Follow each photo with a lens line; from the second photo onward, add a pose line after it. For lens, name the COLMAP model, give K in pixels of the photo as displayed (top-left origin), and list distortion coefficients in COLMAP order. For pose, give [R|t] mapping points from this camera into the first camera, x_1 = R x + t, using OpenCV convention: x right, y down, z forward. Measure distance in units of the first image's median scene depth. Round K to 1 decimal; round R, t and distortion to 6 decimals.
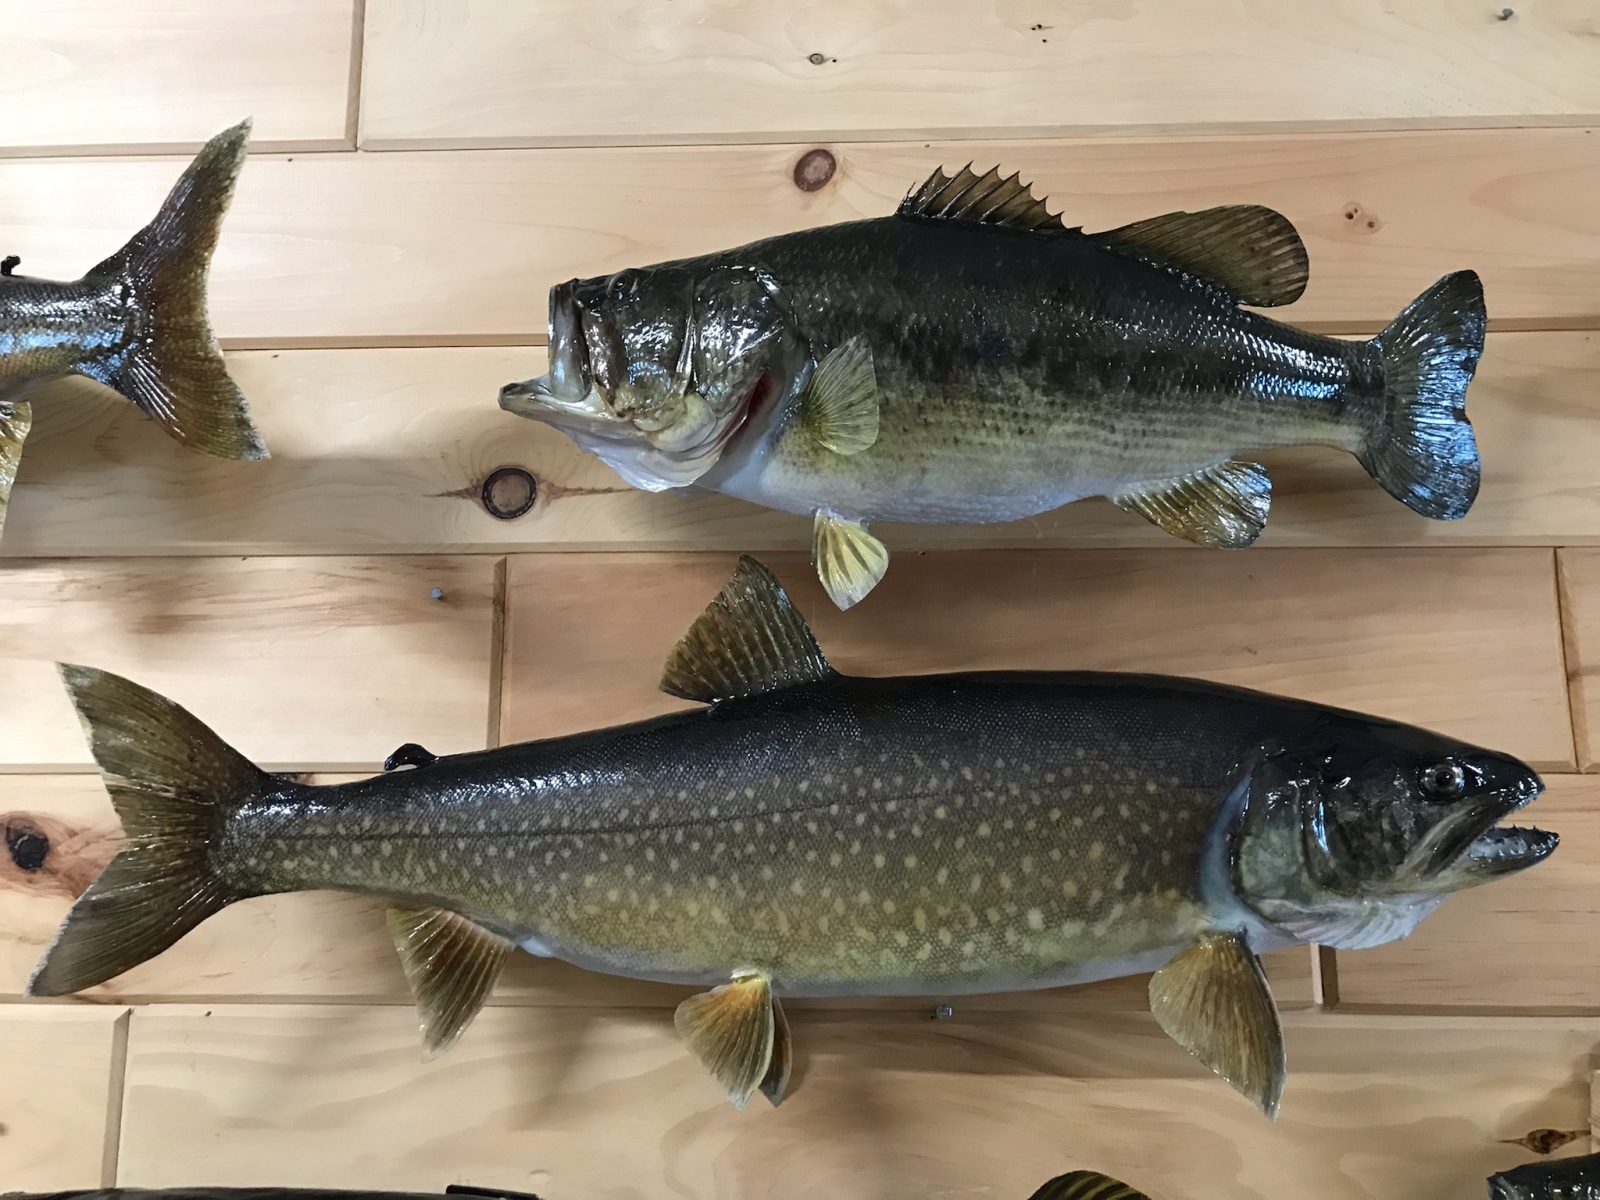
lens RADIAL K [[1305.5, 0, 798.7], [0, 1305.5, 590.4], [0, 0, 1]] dist [0.014797, -0.032658]
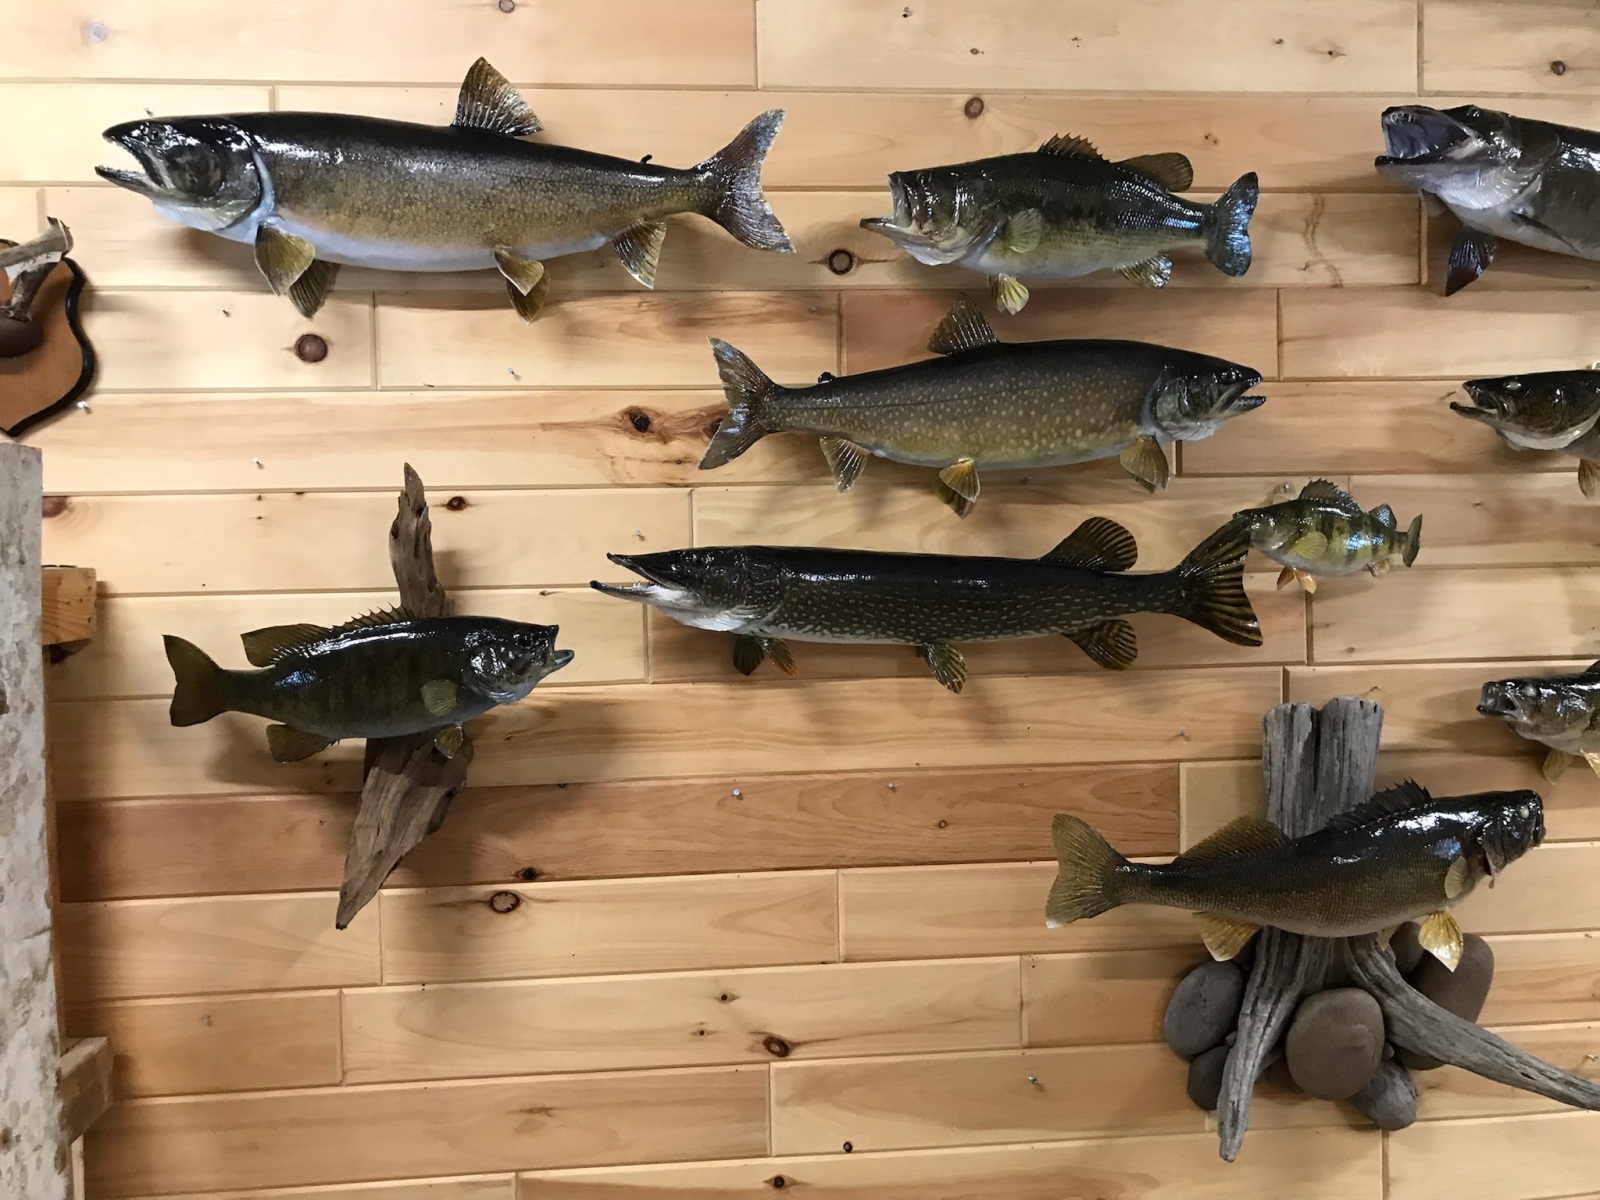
lens RADIAL K [[1281.9, 0, 777.3], [0, 1281.9, 598.9], [0, 0, 1]] dist [0.009931, -0.005018]
pose [[0.990856, -0.030085, 0.131523, -0.745371], [0.000254, 0.975236, 0.221165, 0.002504], [-0.134920, -0.219109, 0.966327, -1.445370]]
